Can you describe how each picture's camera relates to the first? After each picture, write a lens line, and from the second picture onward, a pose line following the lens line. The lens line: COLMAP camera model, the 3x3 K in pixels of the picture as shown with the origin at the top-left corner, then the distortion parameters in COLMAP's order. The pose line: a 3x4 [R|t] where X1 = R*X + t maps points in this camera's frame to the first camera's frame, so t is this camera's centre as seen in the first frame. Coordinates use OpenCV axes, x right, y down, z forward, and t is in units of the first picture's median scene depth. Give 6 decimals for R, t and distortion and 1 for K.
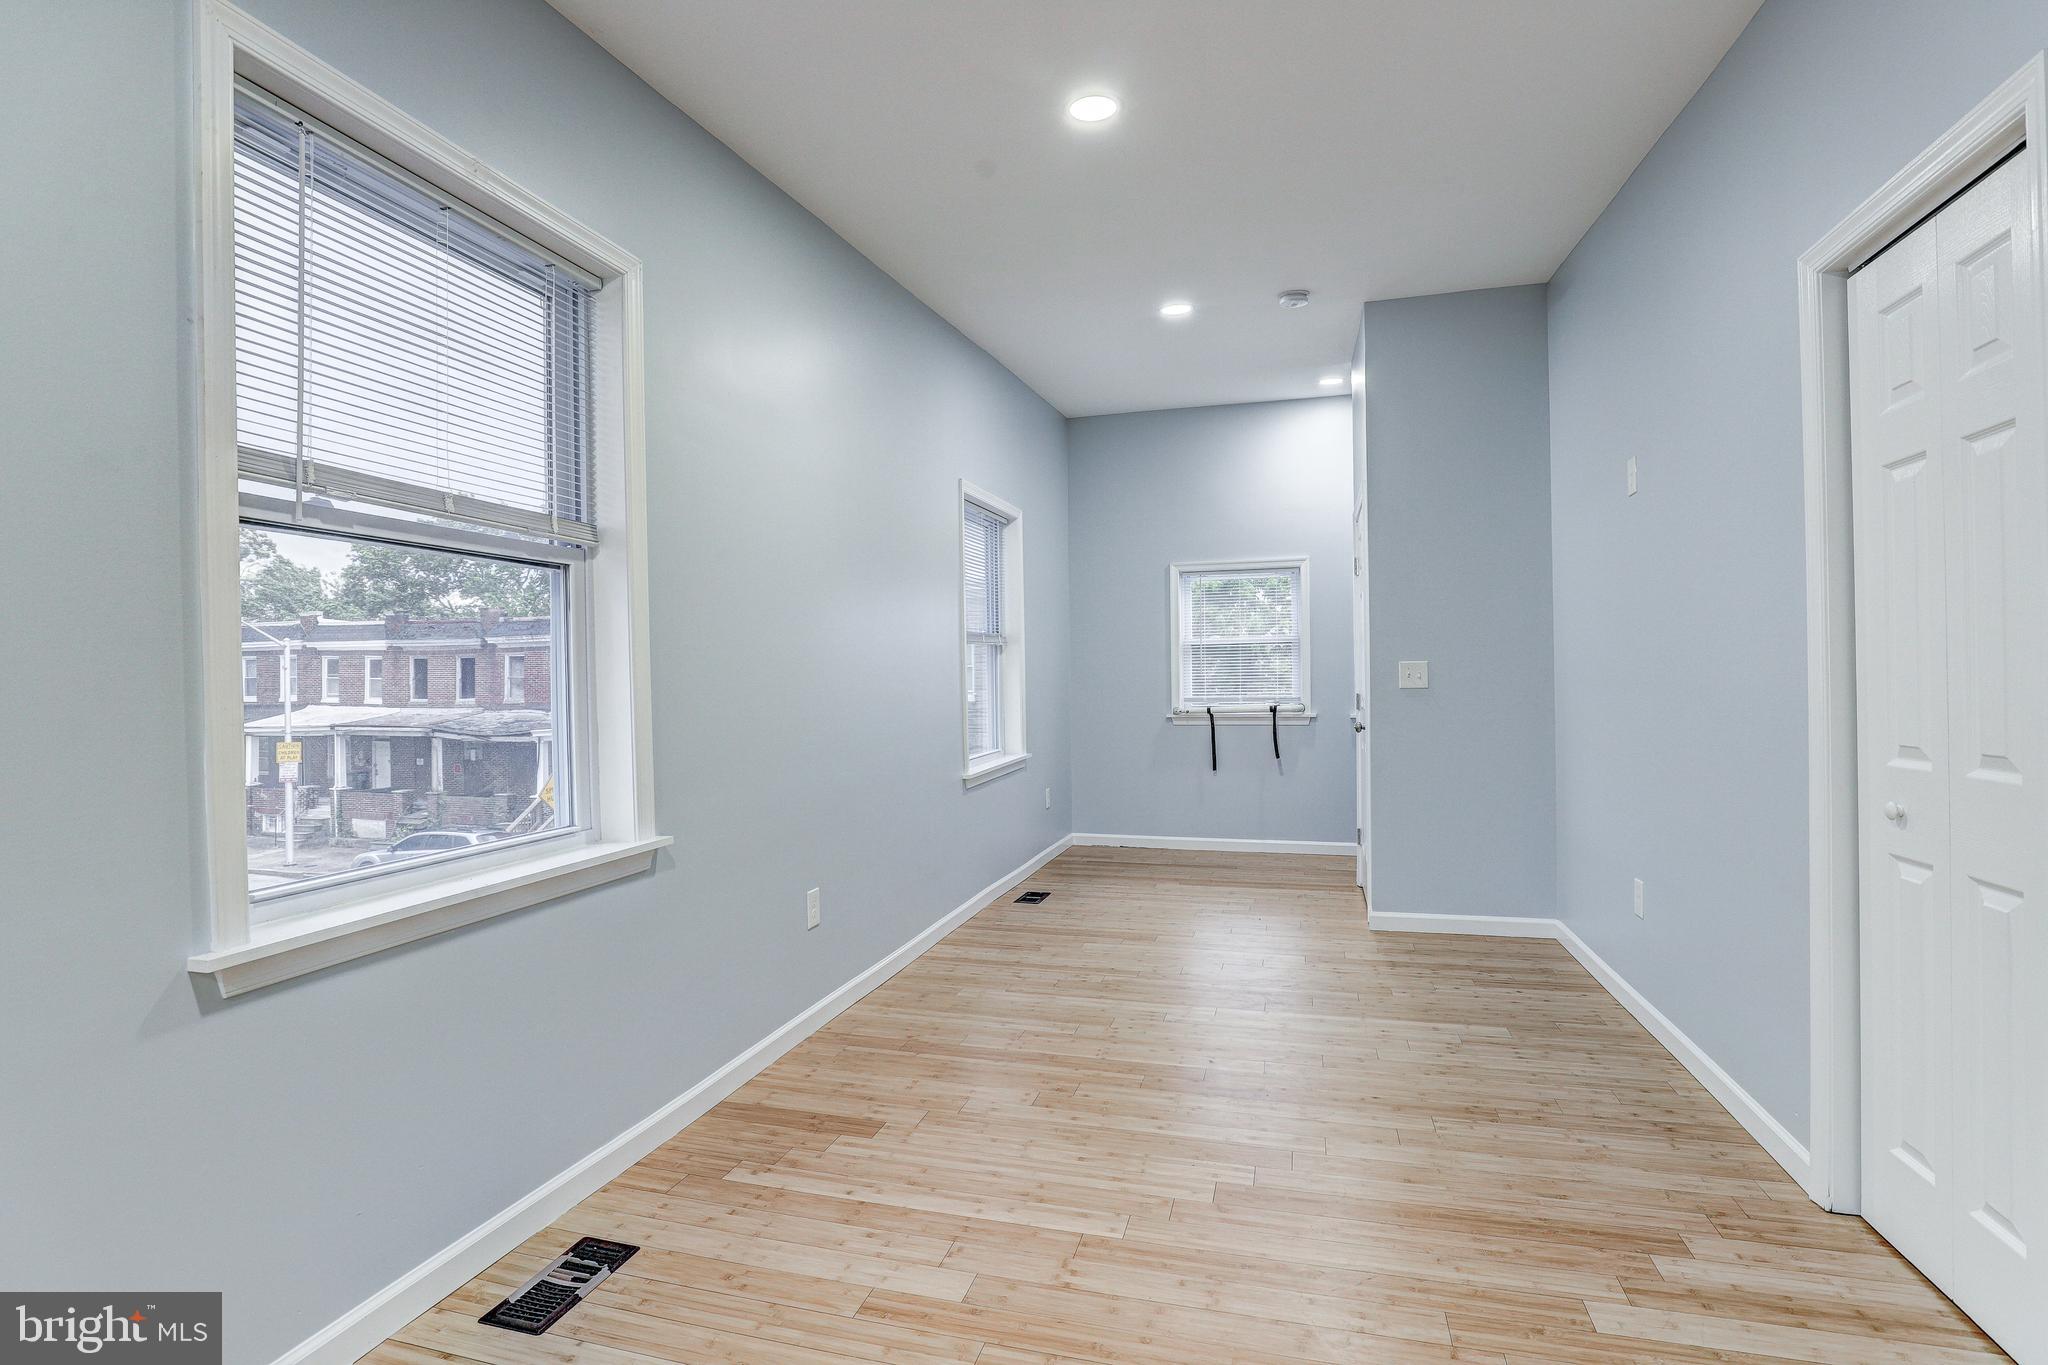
lens RADIAL K [[982.1, 0, 1026.9], [0, 982.1, 681.8], [0, 0, 1]] dist [-0.031840, 0.005532]
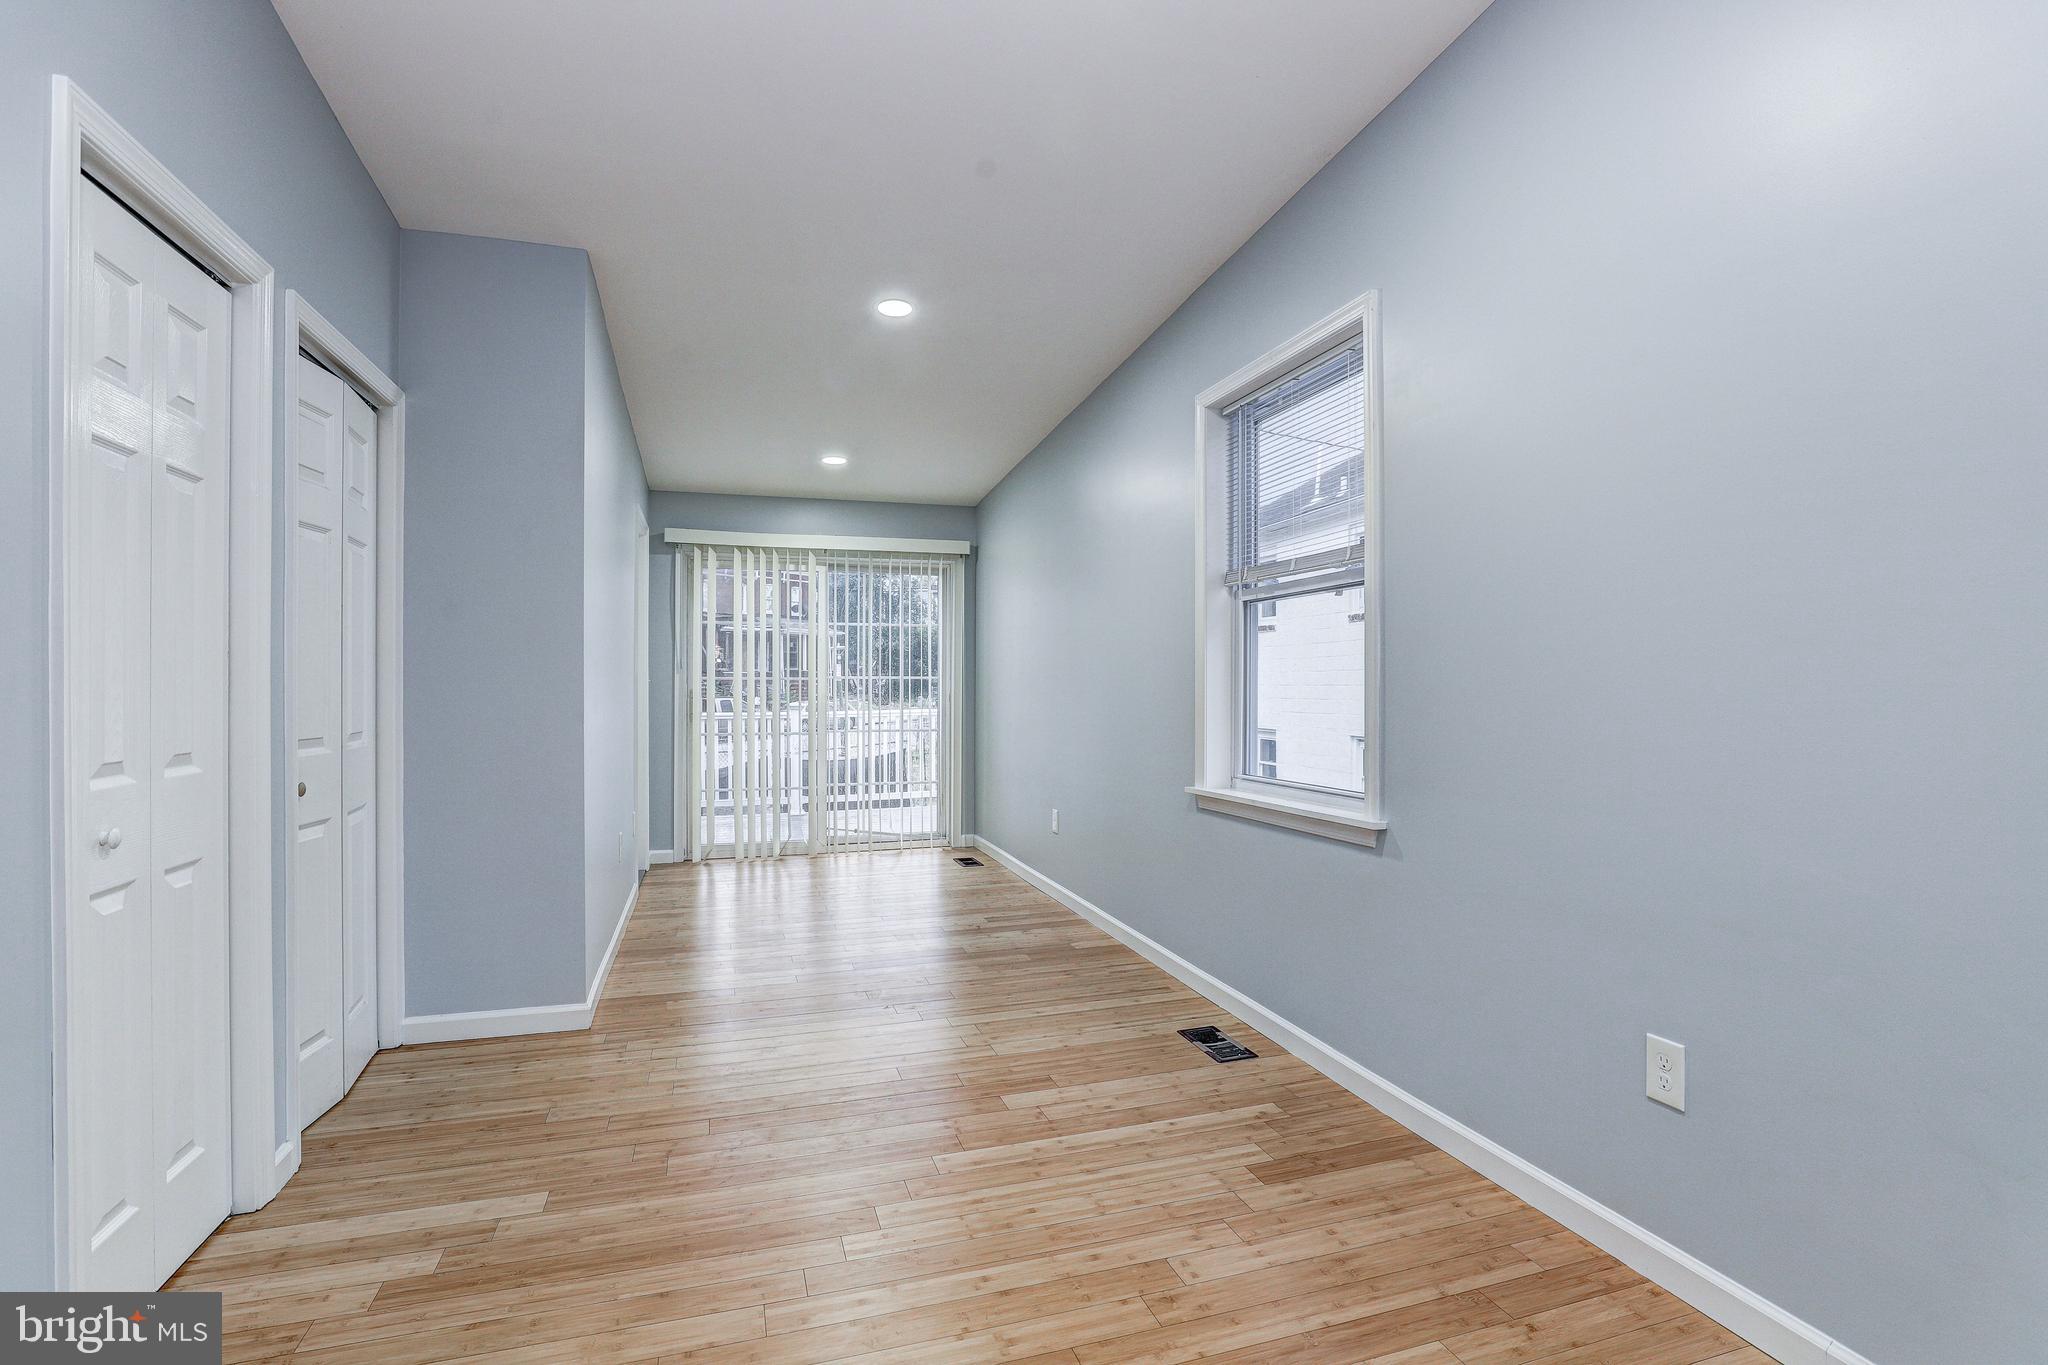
lens RADIAL K [[982.1, 0, 1026.9], [0, 982.1, 681.8], [0, 0, 1]] dist [-0.031840, 0.005532]
pose [[-0.838489, 0.011636, -0.544794, 0.516281], [0.012096, 0.999923, 0.002740, -0.000629], [0.544784, -0.004293, -0.838565, 1.666331]]
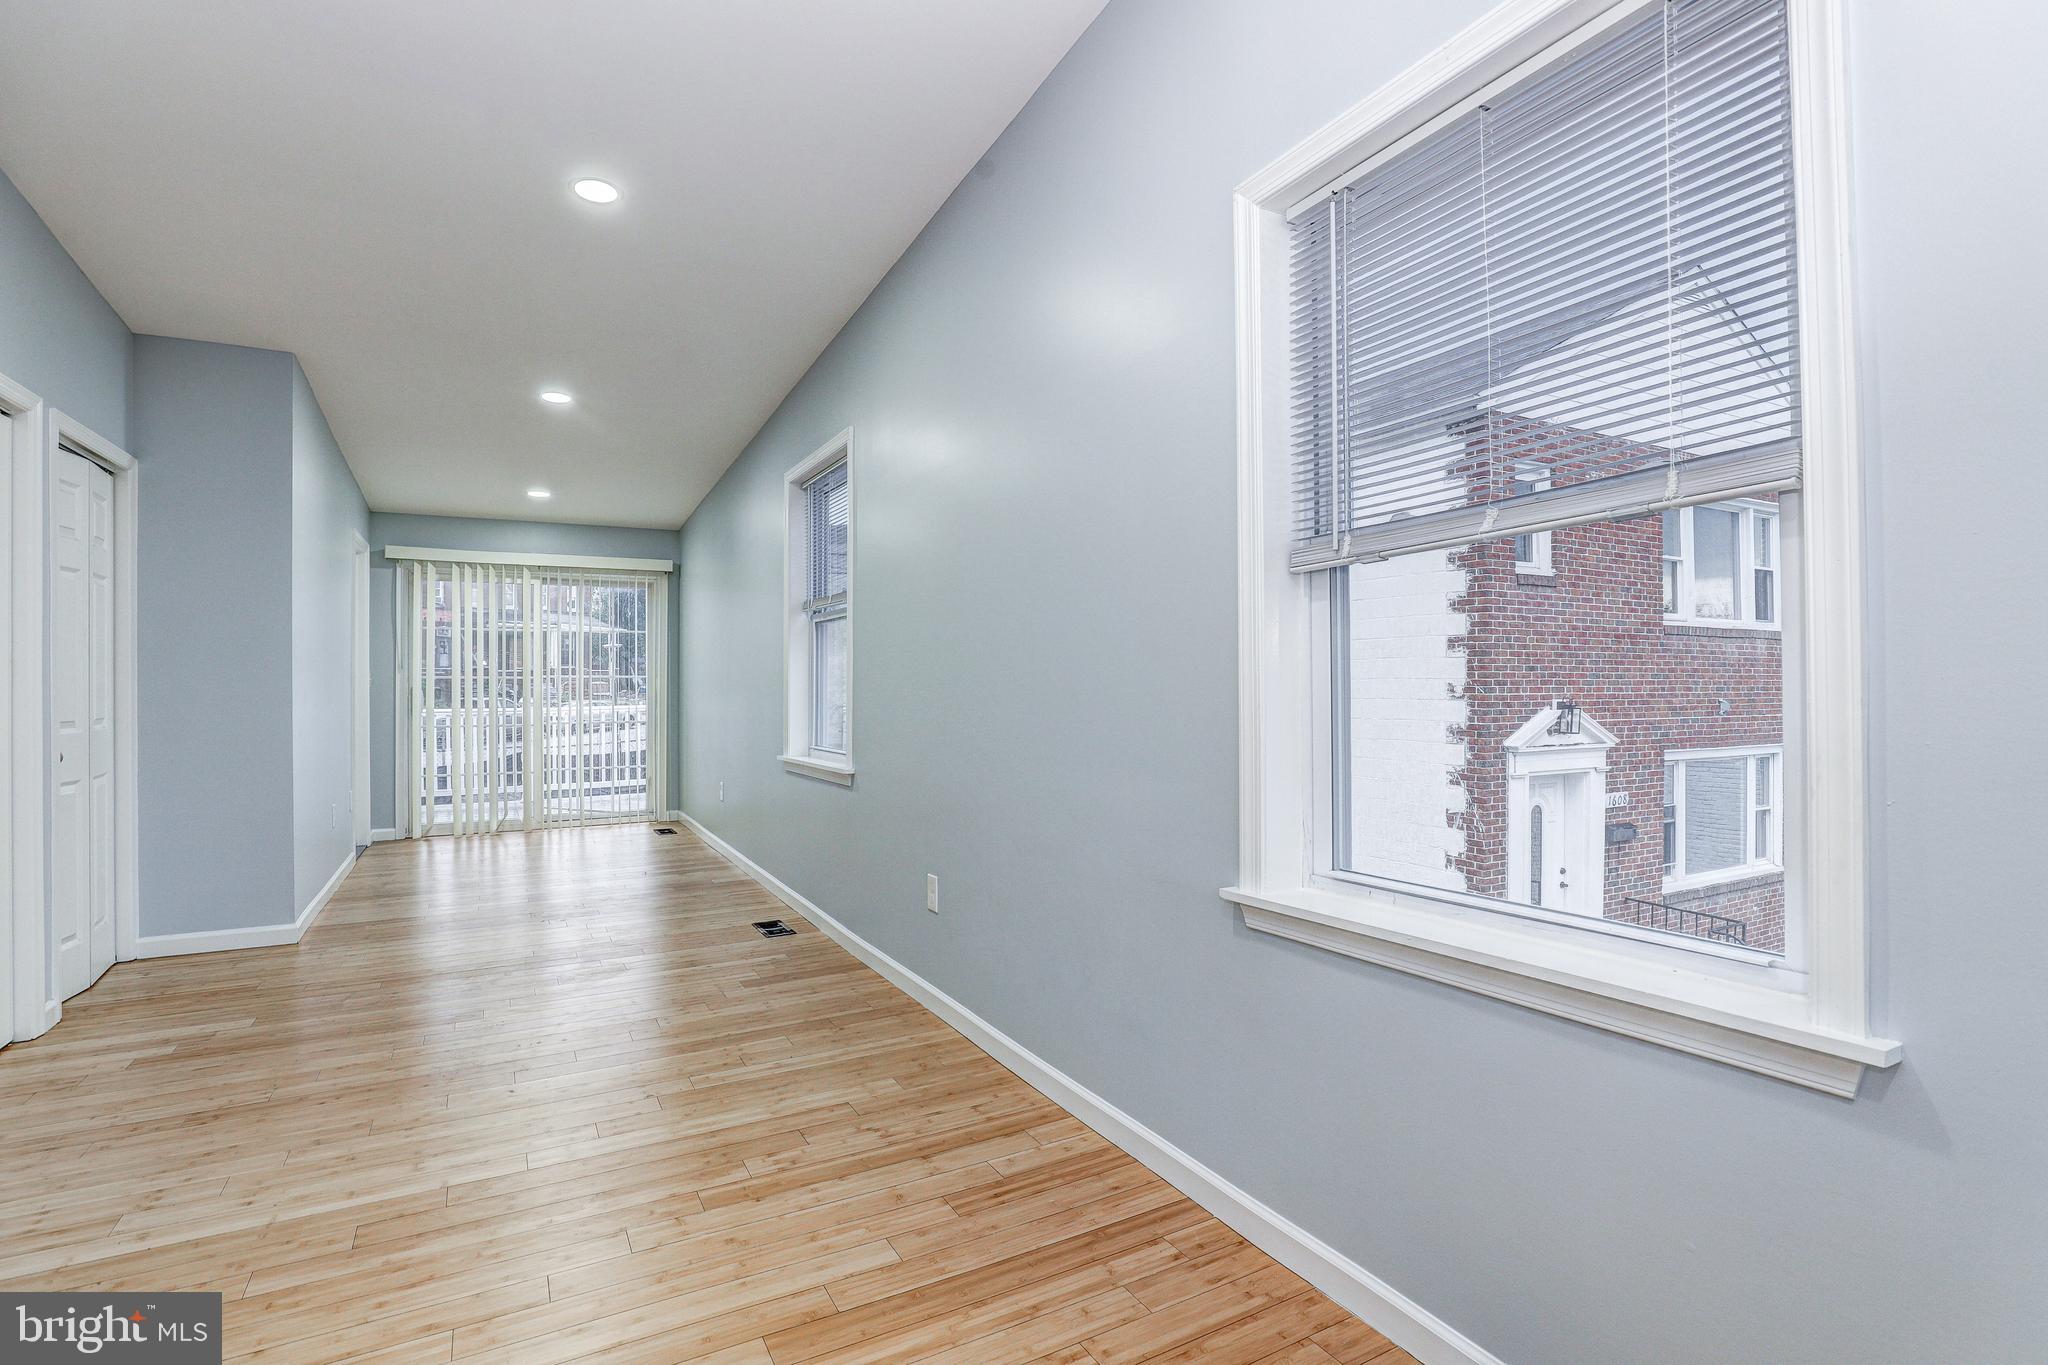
lens RADIAL K [[982.1, 0, 1026.9], [0, 982.1, 681.8], [0, 0, 1]] dist [-0.031840, 0.005532]
pose [[-0.715182, 0.013961, -0.698799, 0.565379], [0.012956, 0.999894, 0.006717, 0.003570], [0.698818, -0.004250, -0.715287, 2.378397]]
